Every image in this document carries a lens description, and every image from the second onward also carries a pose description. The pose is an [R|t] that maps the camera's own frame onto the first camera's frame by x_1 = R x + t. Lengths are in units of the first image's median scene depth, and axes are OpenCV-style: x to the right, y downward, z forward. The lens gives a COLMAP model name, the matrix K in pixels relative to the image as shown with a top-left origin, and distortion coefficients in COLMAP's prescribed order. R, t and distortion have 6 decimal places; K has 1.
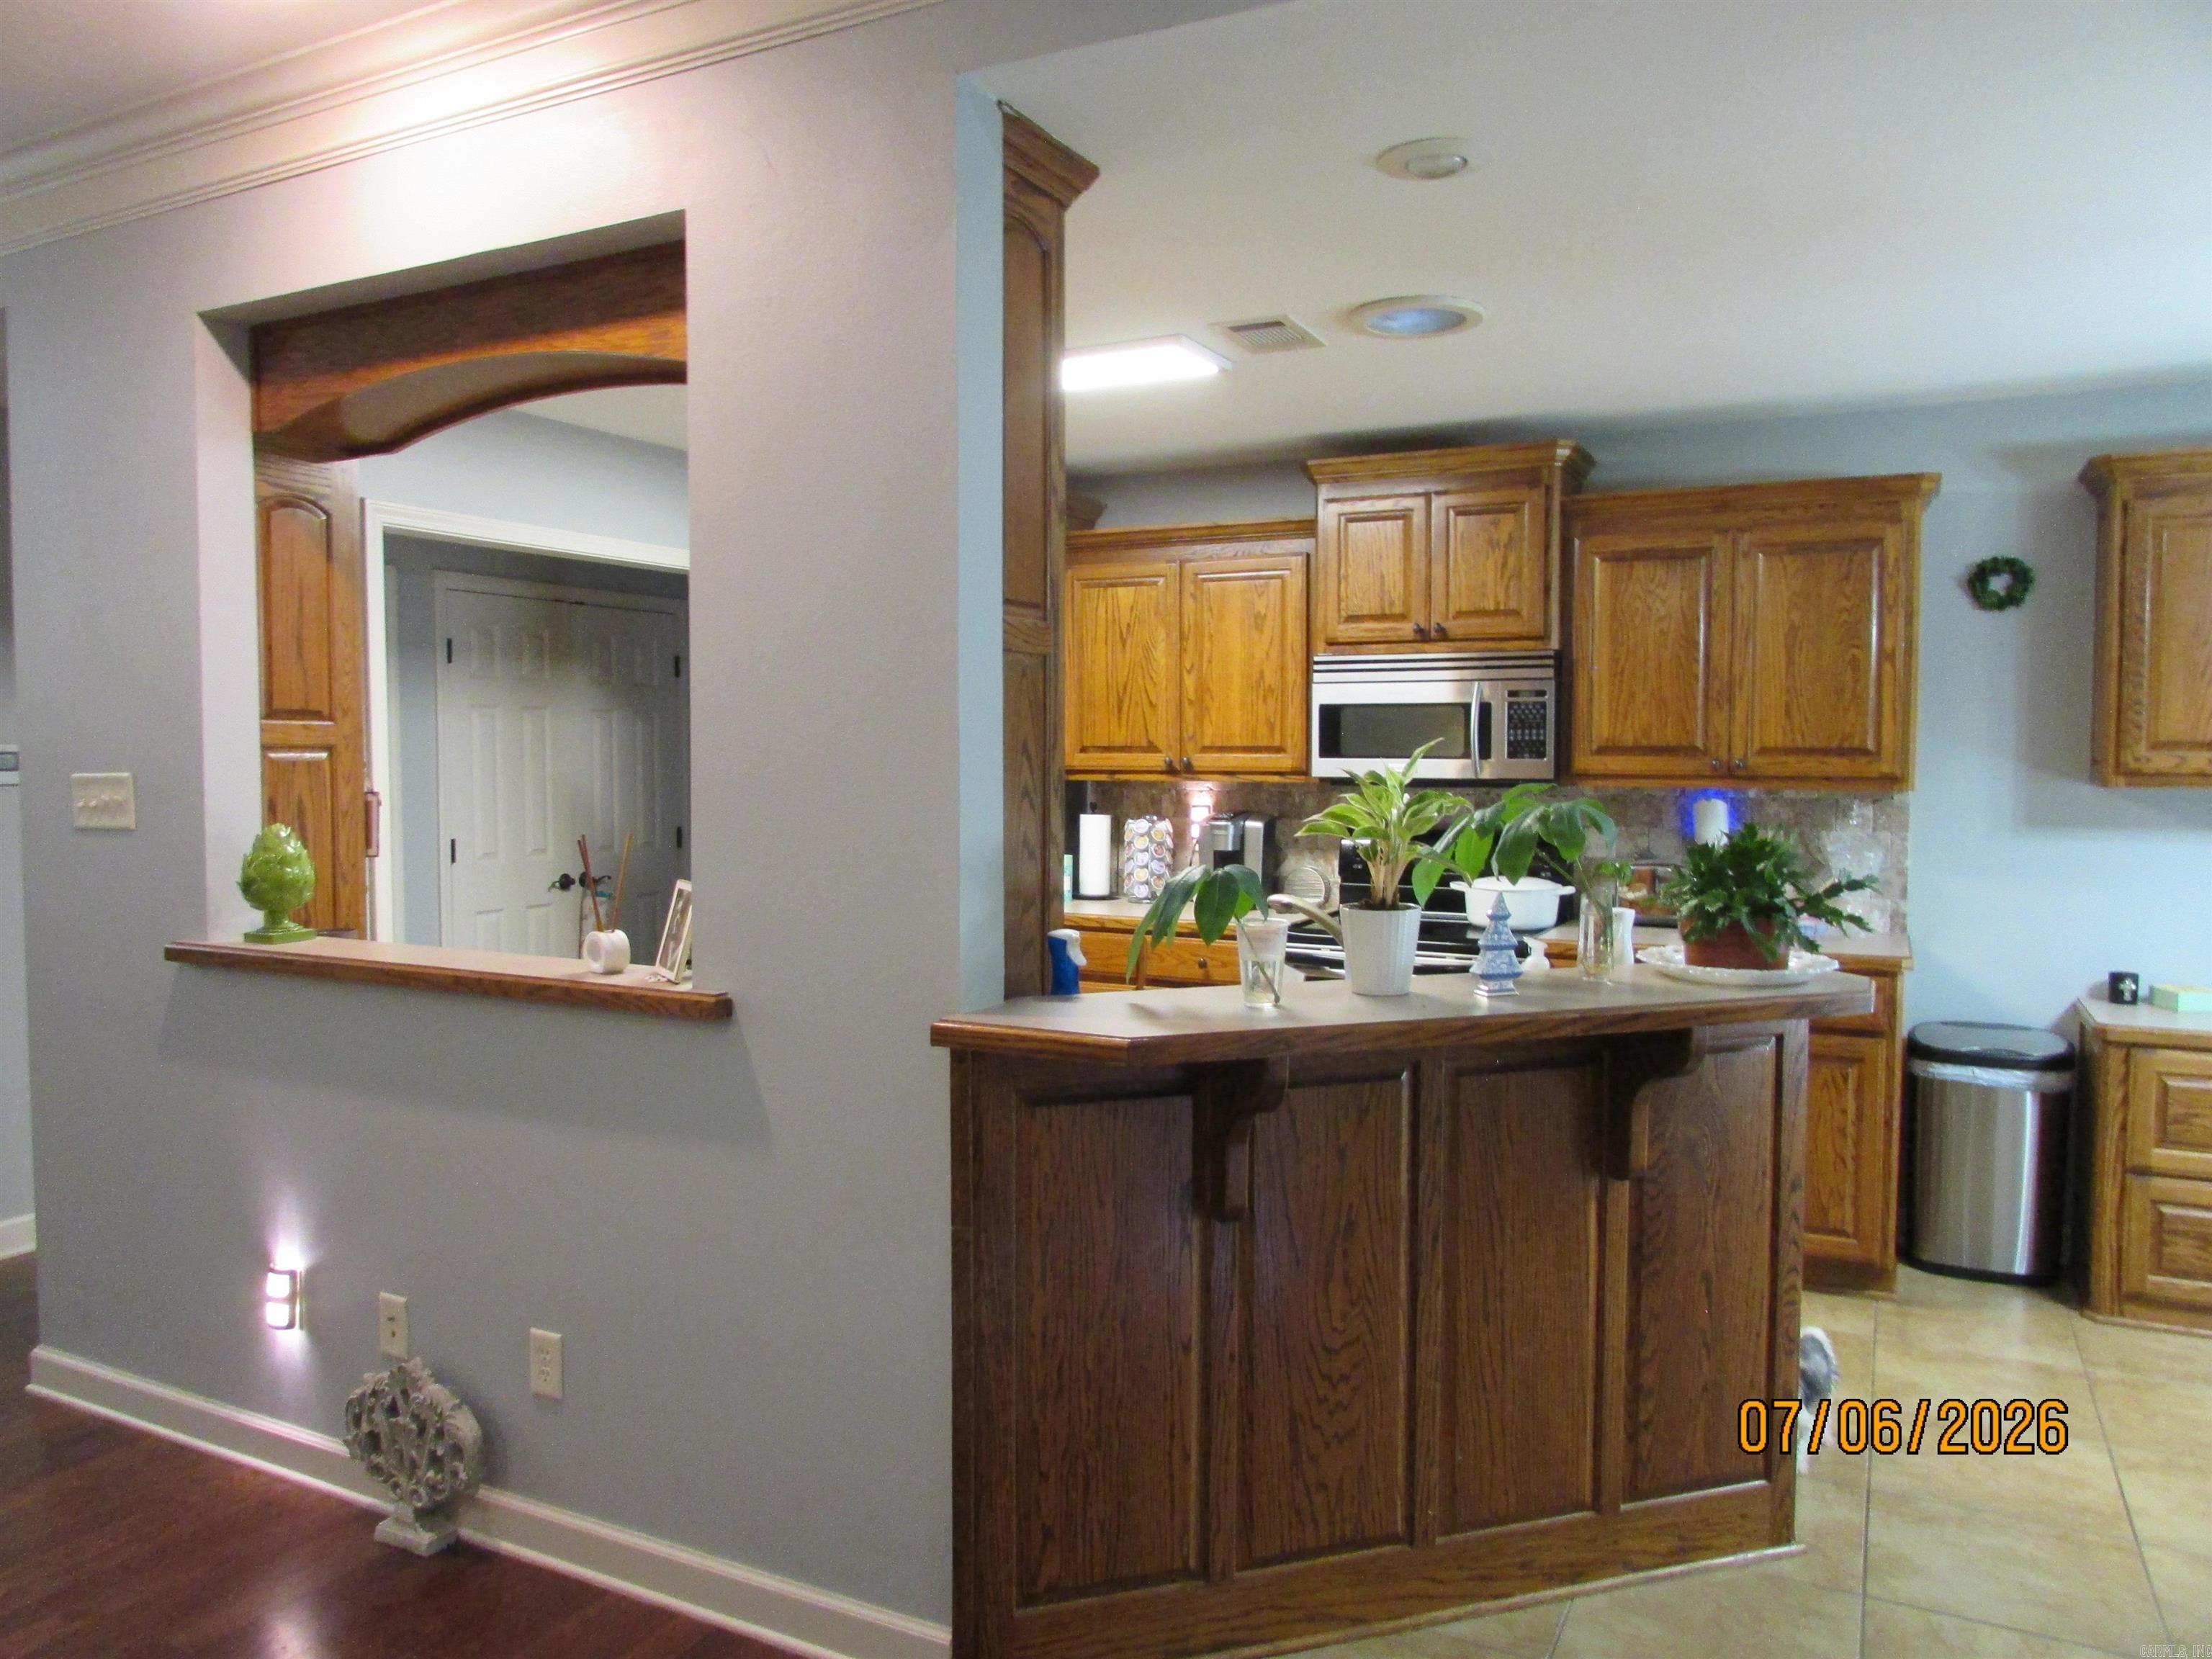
lens RADIAL K [[1563.4, 0, 1092.3], [0, 1563.4, 826.8], [0, 0, 1]] dist [-0.020010, 0.005538]
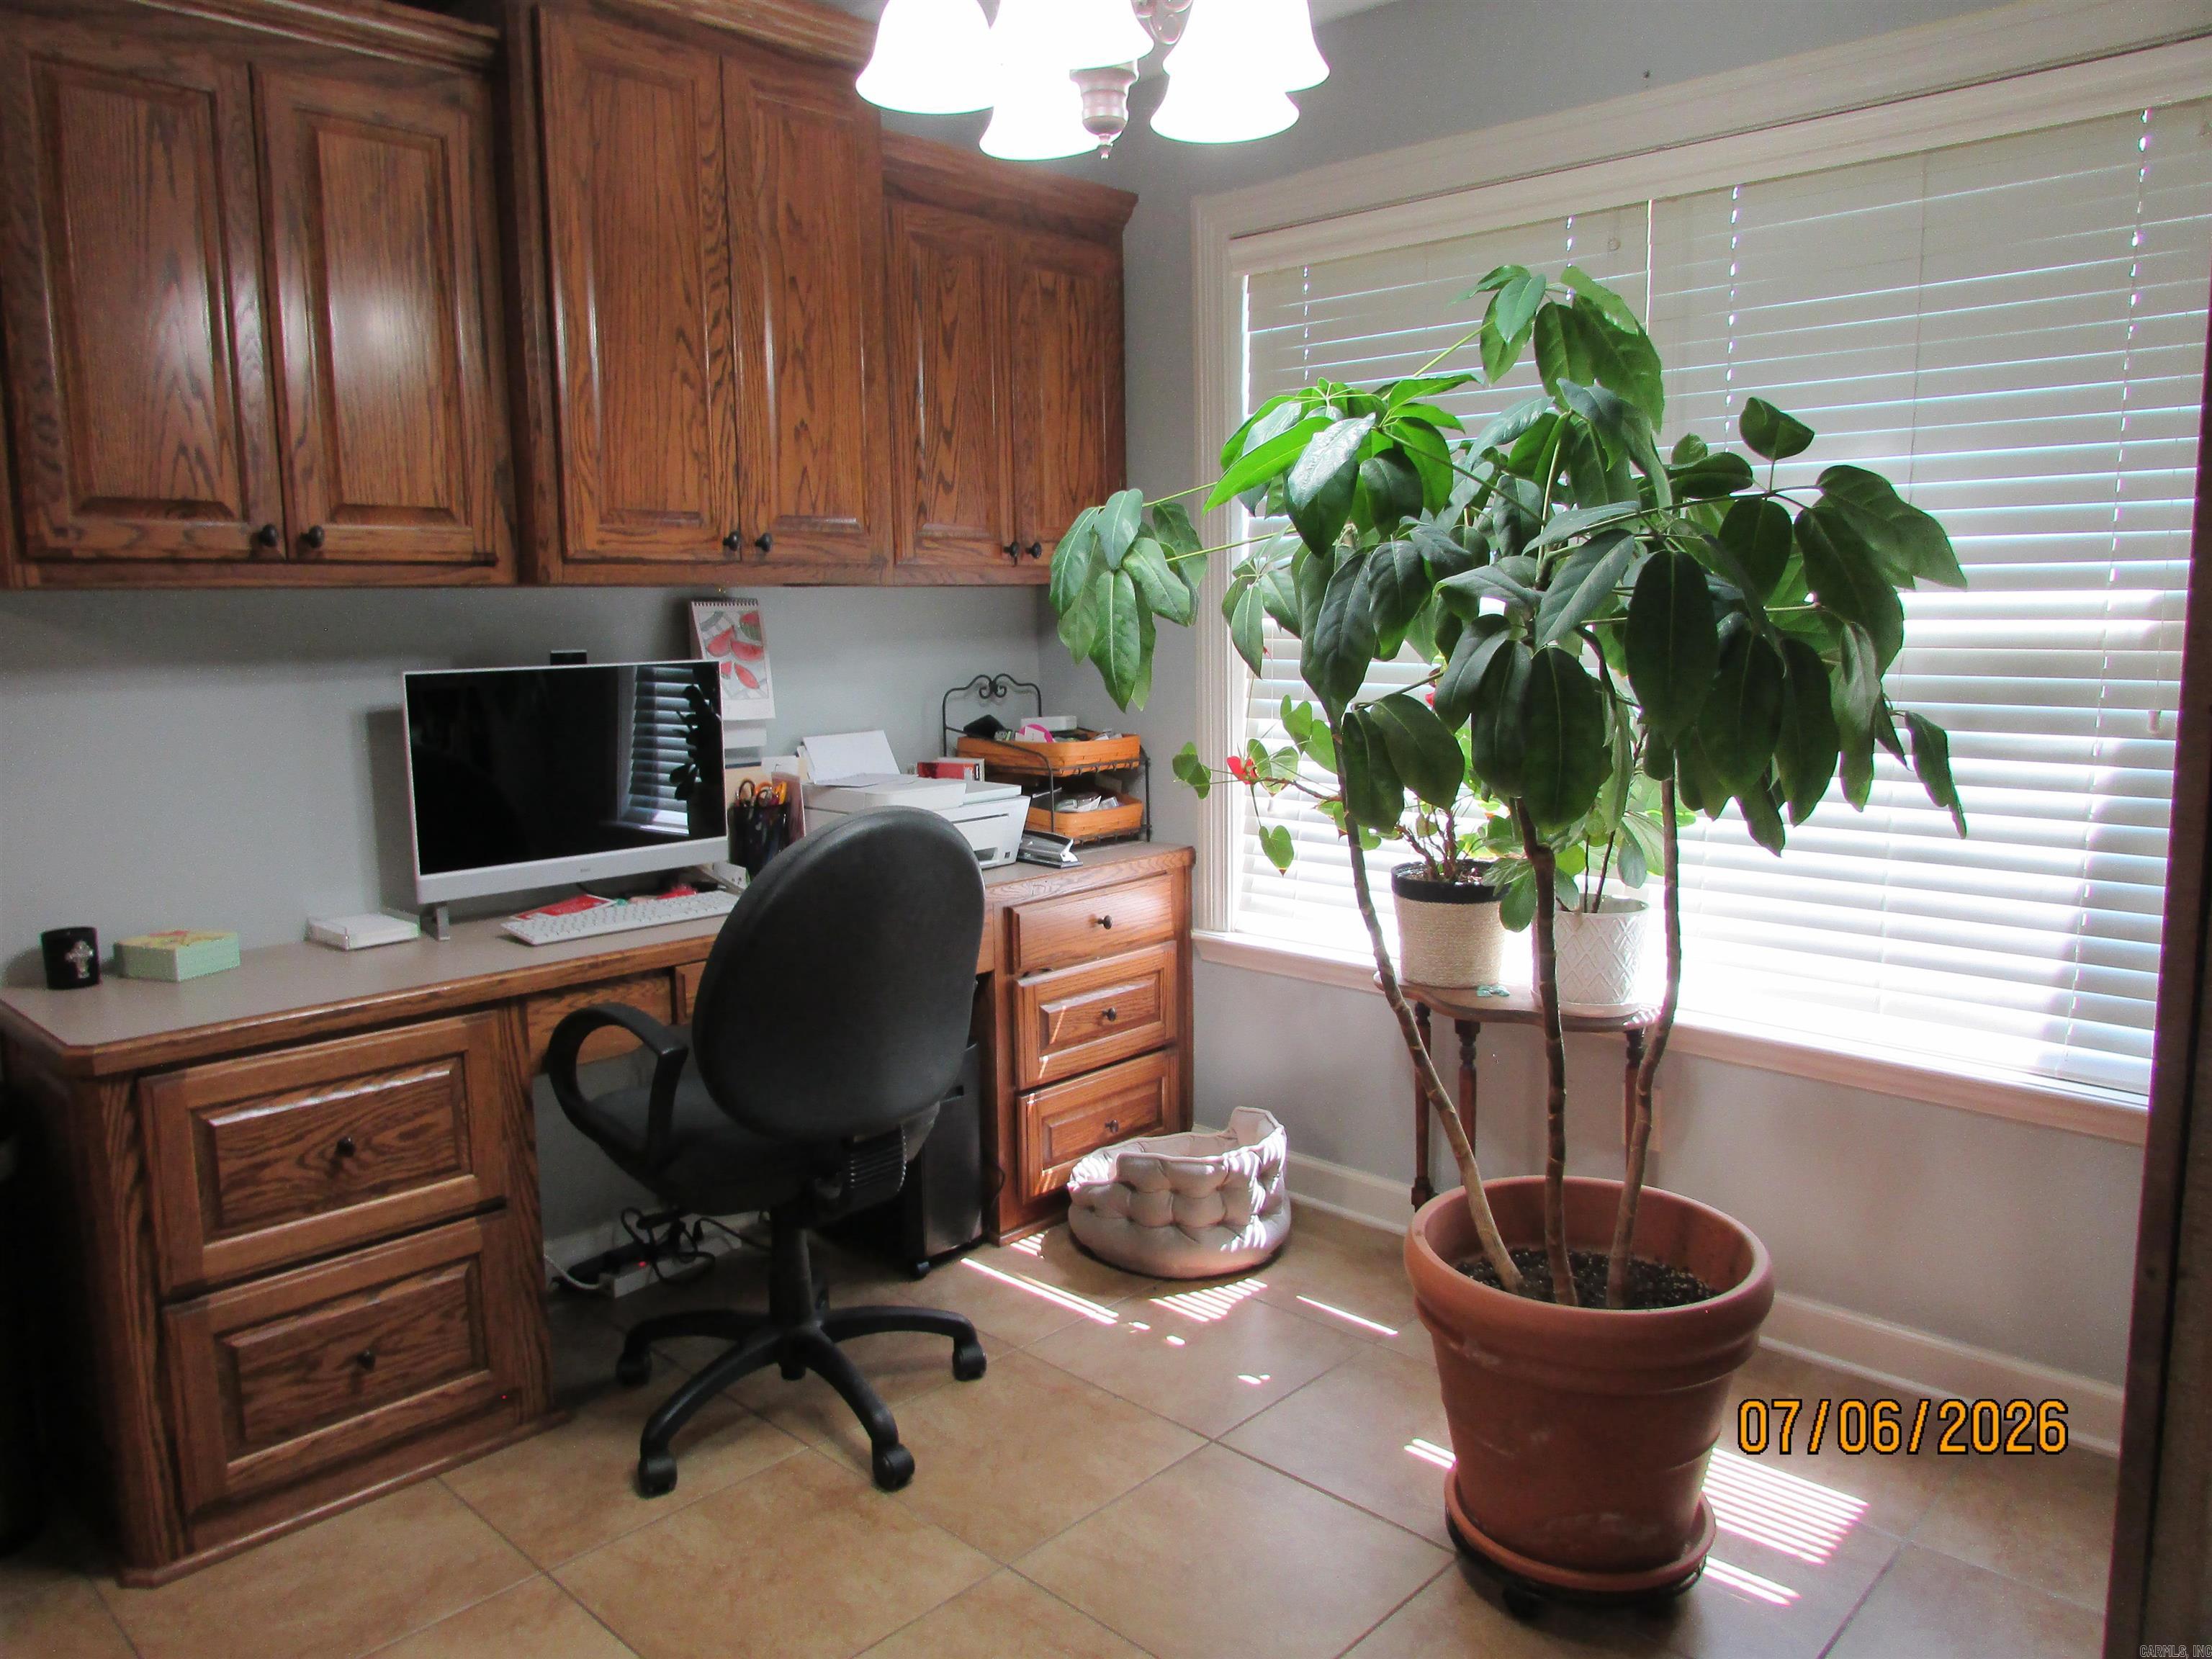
lens RADIAL K [[1563.4, 0, 1093.9], [0, 1563.4, 834.3], [0, 0, 1]] dist [-0.020010, 0.005538]
pose [[0.297136, -0.141932, 0.944228, 0.274116], [0.063797, 0.989632, 0.128681, 0.012529], [-0.952702, 0.022003, 0.303110, 0.518911]]
